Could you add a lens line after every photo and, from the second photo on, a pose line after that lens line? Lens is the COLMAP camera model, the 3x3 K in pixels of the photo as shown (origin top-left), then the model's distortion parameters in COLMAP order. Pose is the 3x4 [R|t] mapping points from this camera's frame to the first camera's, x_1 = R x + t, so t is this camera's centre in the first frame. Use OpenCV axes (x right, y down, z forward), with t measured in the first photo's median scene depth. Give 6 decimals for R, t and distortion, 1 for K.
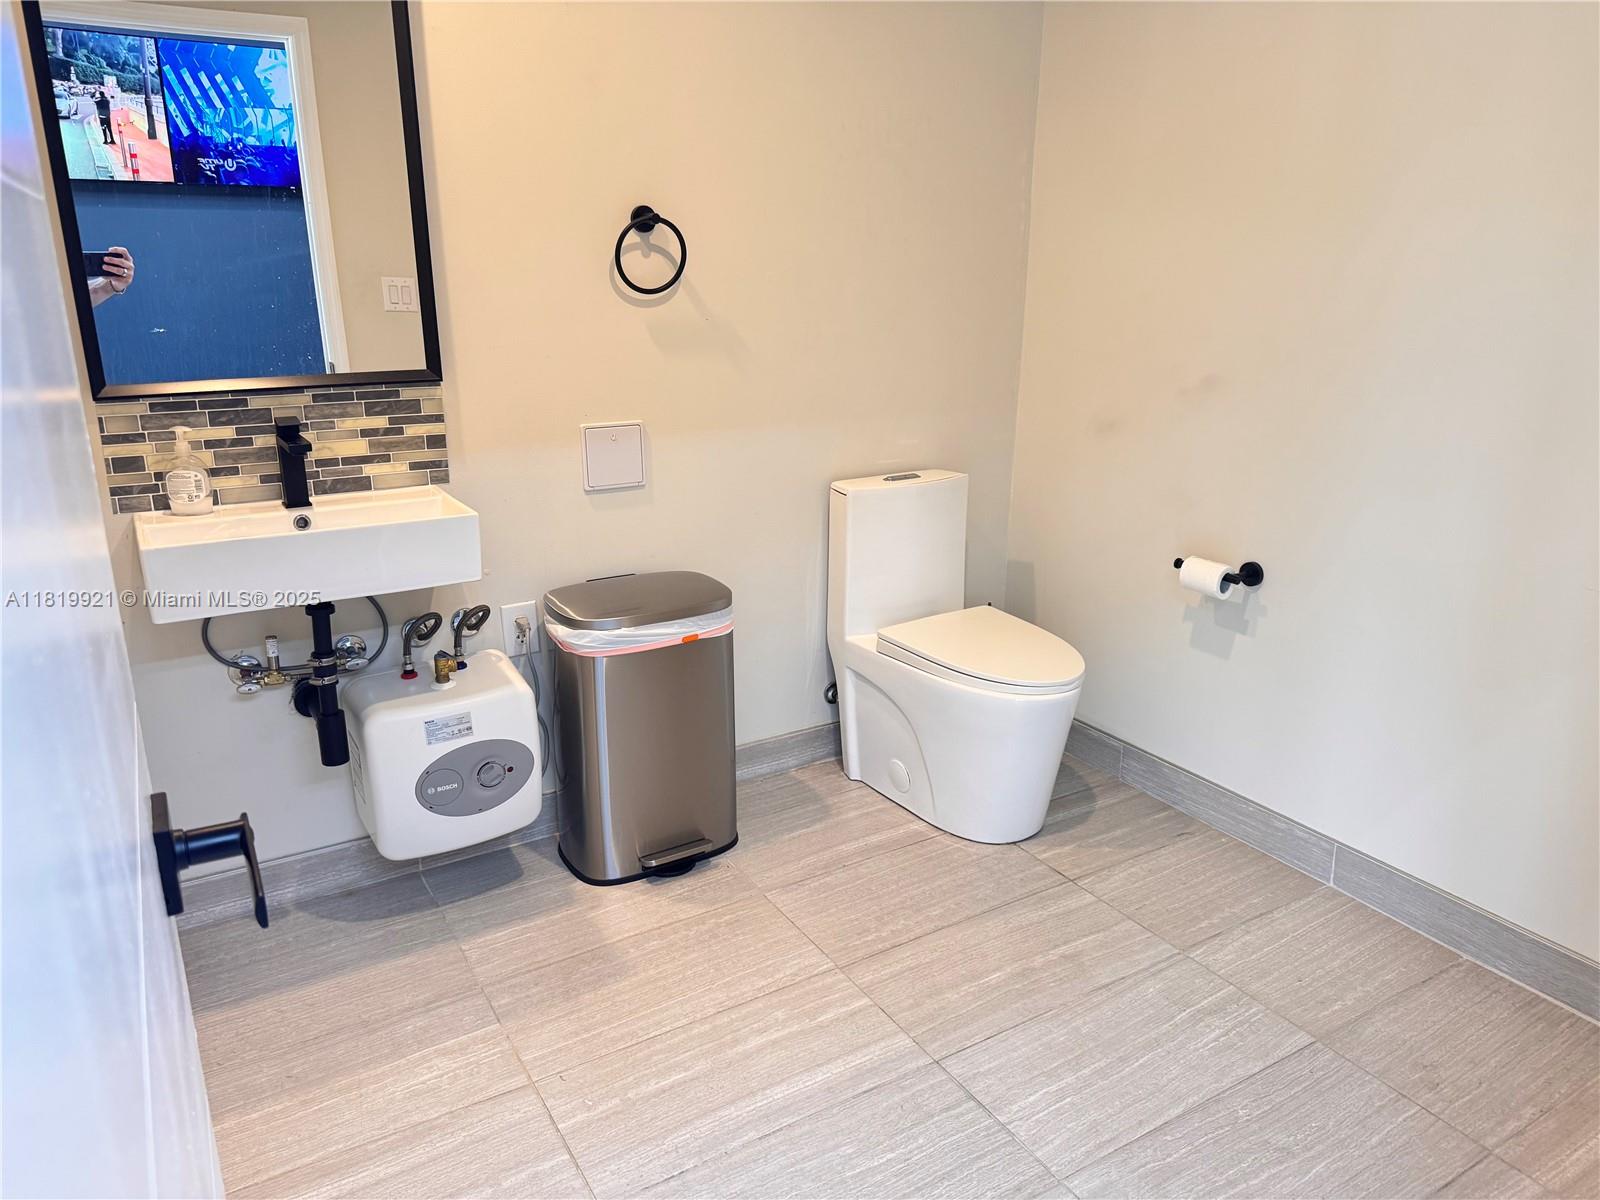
lens RADIAL K [[1123.7, 0, 800.0], [0, 1123.7, 600.0], [0, 0, 1]] dist [0.167155, -0.338615]
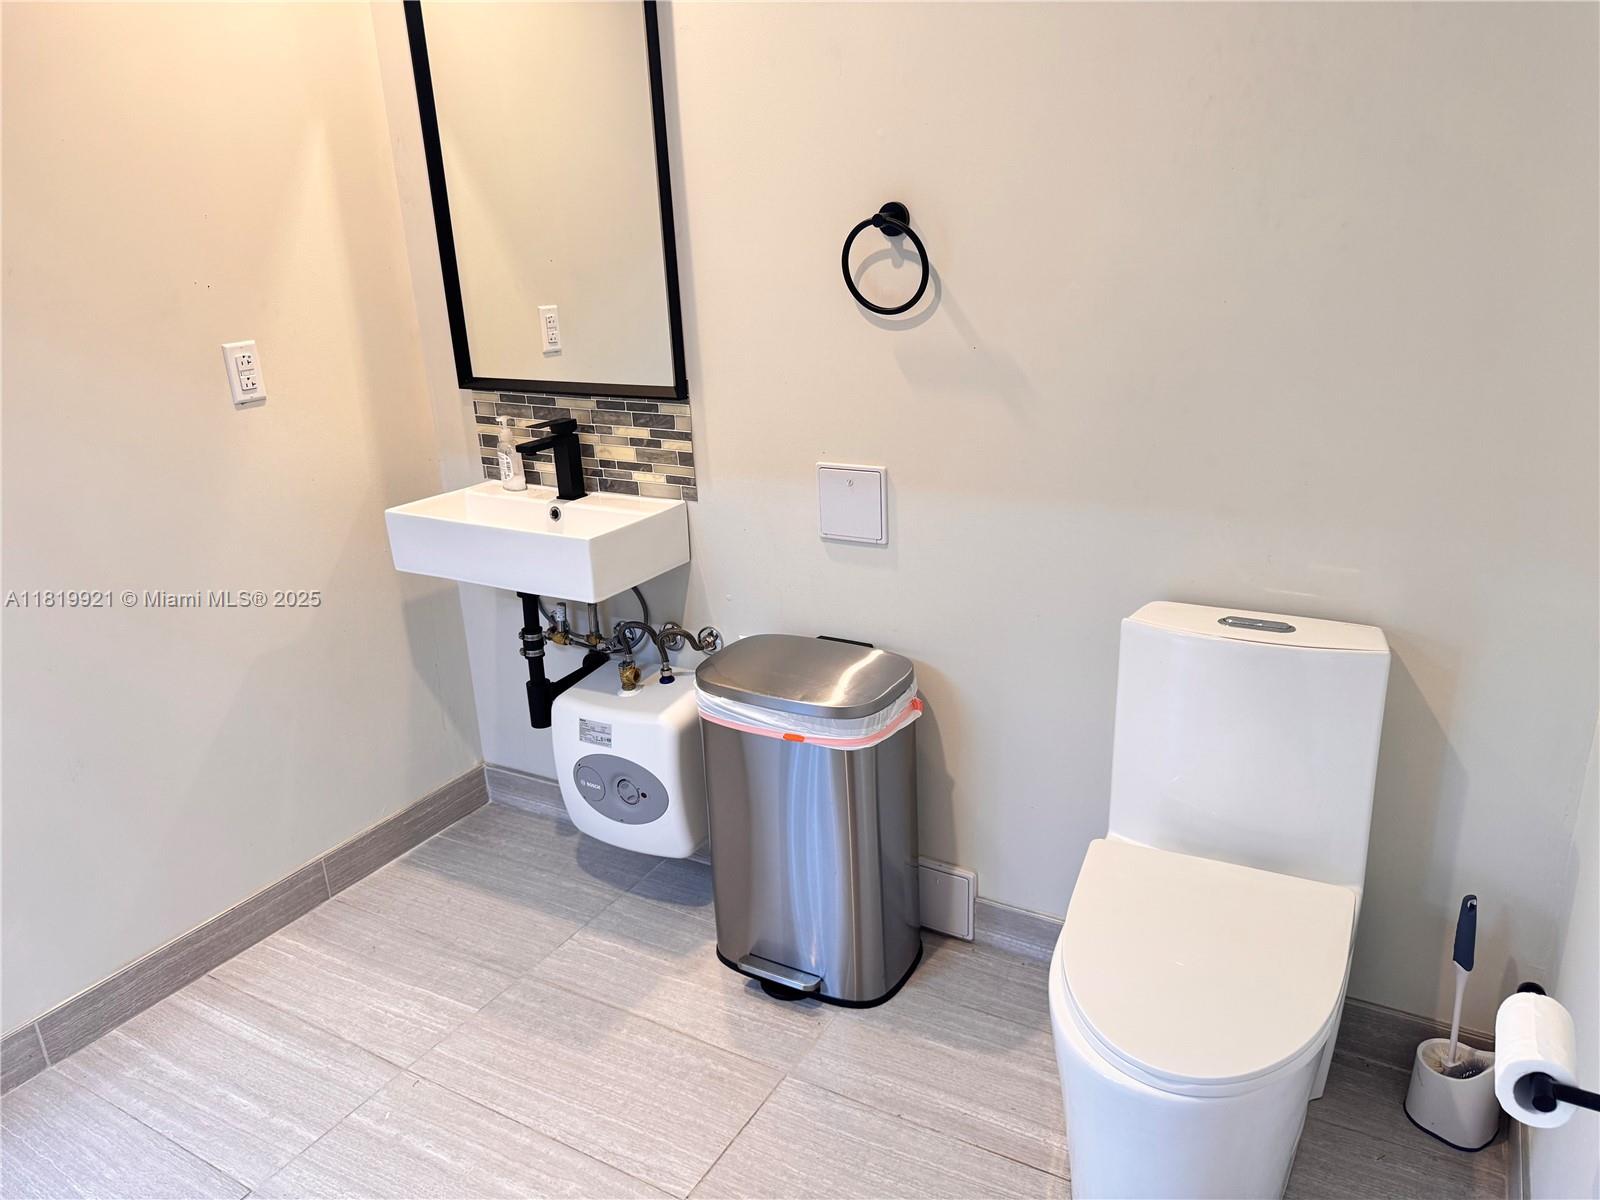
lens RADIAL K [[1123.7, 0, 800.0], [0, 1123.7, 600.0], [0, 0, 1]] dist [0.167155, -0.338615]
pose [[0.473721, 0.258445, -0.841900, 0.603681], [-0.214126, 0.961085, 0.174547, -0.218613], [0.854248, 0.097586, 0.510625, 0.606705]]
